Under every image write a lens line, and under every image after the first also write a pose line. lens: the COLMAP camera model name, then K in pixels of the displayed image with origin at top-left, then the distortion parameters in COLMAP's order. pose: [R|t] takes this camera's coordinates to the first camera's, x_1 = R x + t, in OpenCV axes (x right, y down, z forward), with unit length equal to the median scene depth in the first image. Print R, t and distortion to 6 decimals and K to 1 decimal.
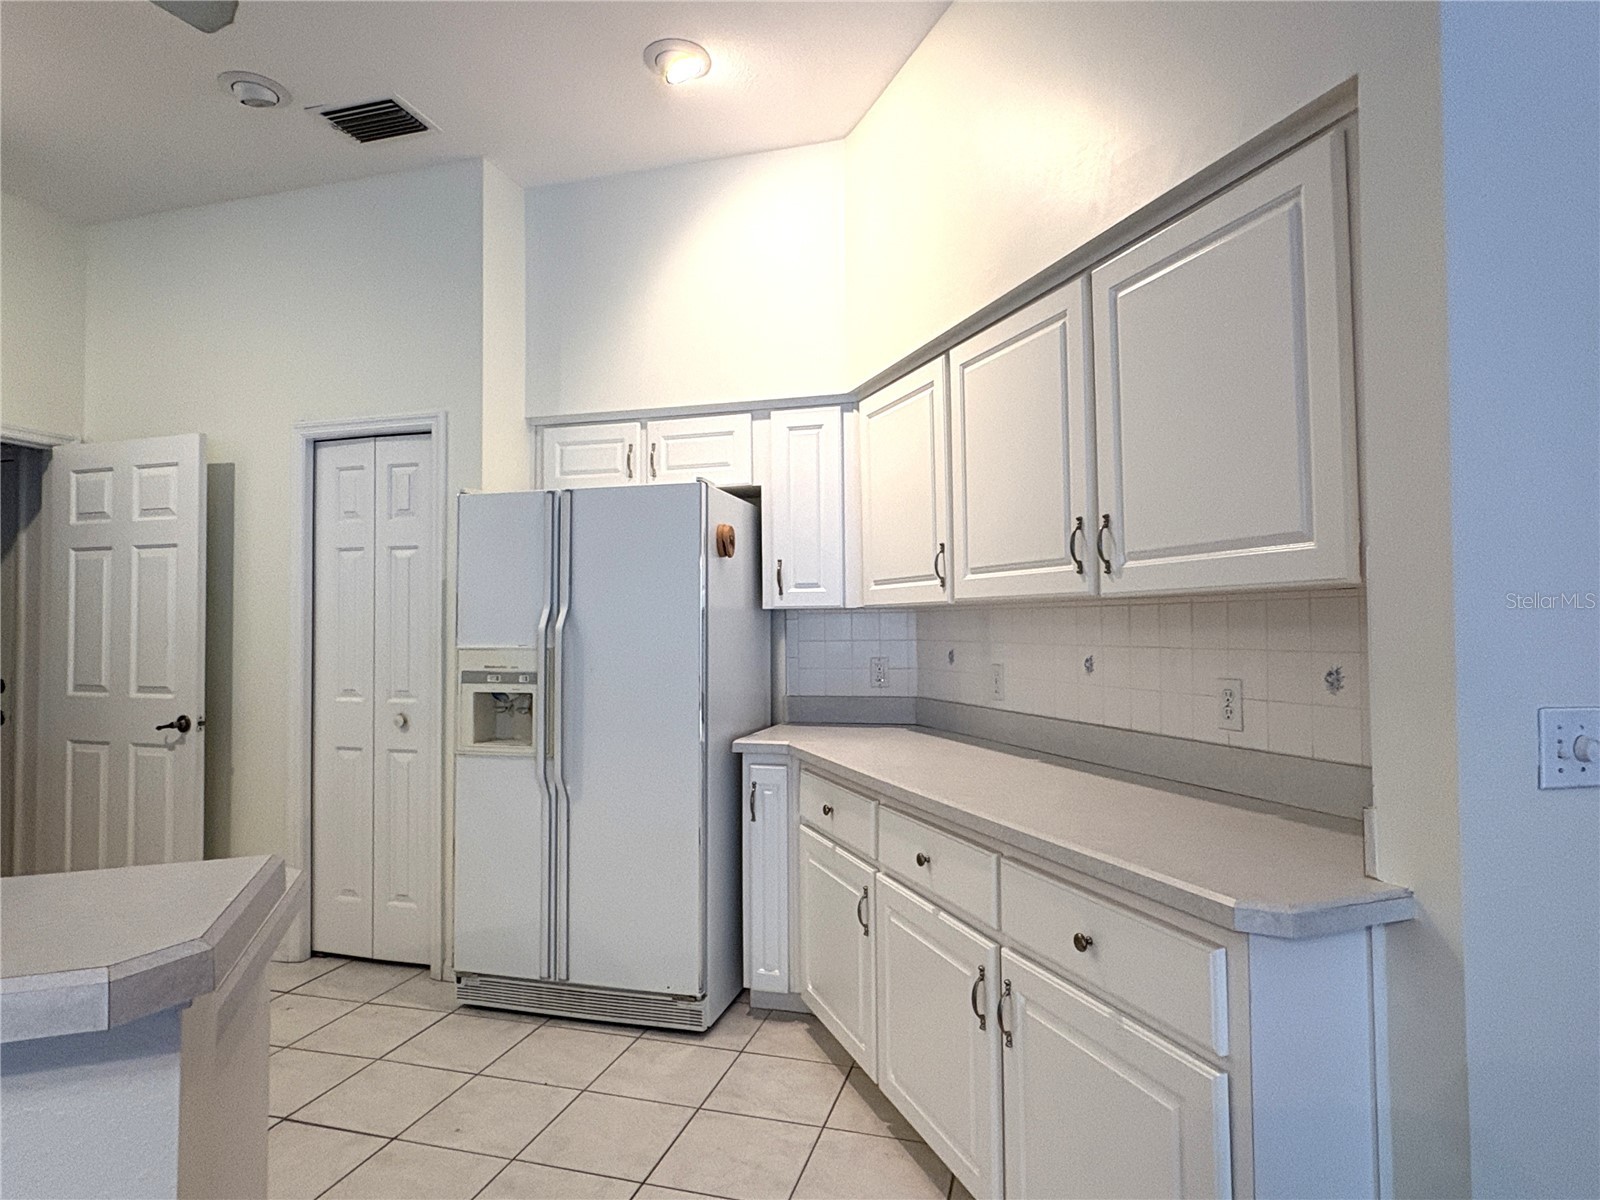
lens RADIAL K [[928.3, 0, 791.4], [0, 928.3, 604.3], [0, 0, 1]] dist [0.004716, 0.000387]
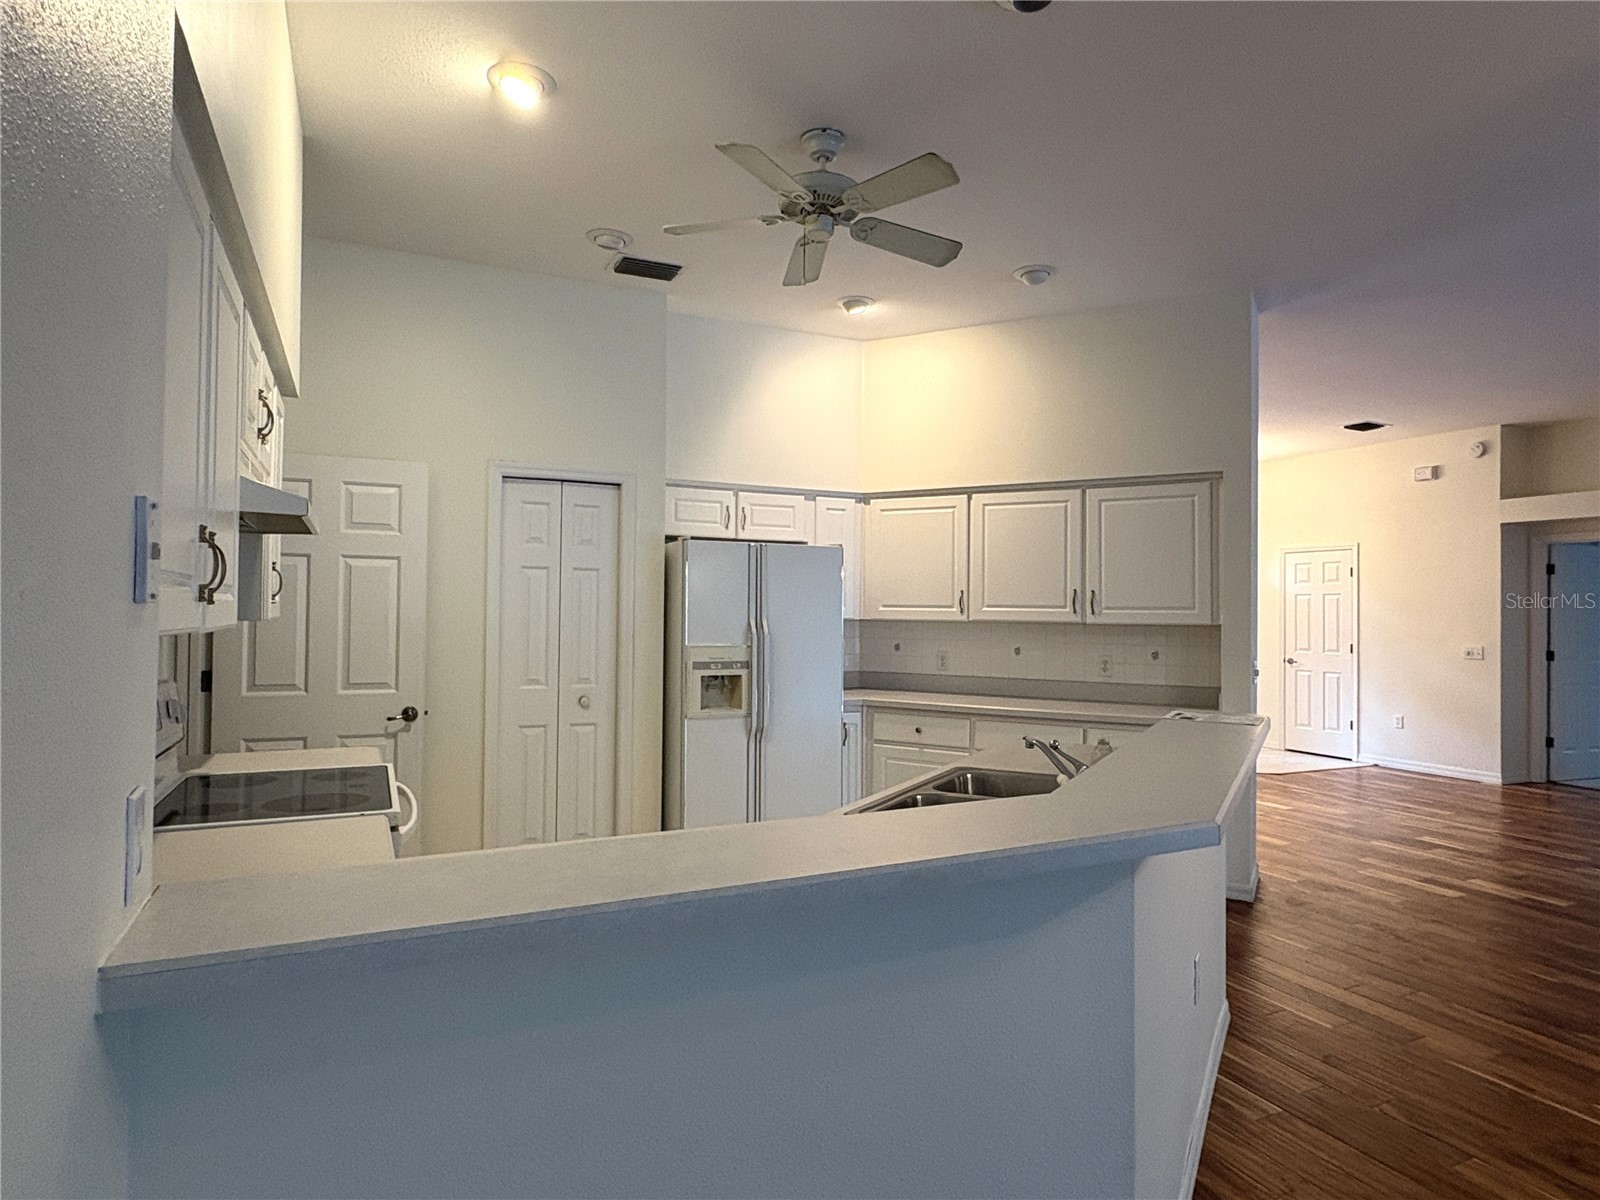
lens RADIAL K [[928.3, 0, 799.4], [0, 928.3, 600.9], [0, 0, 1]] dist [0.004716, 0.000387]
pose [[0.743441, 0.019976, 0.668503, -1.219962], [-0.030188, 0.999537, 0.003704, -0.034792], [-0.668120, -0.022935, 0.743700, -0.200088]]
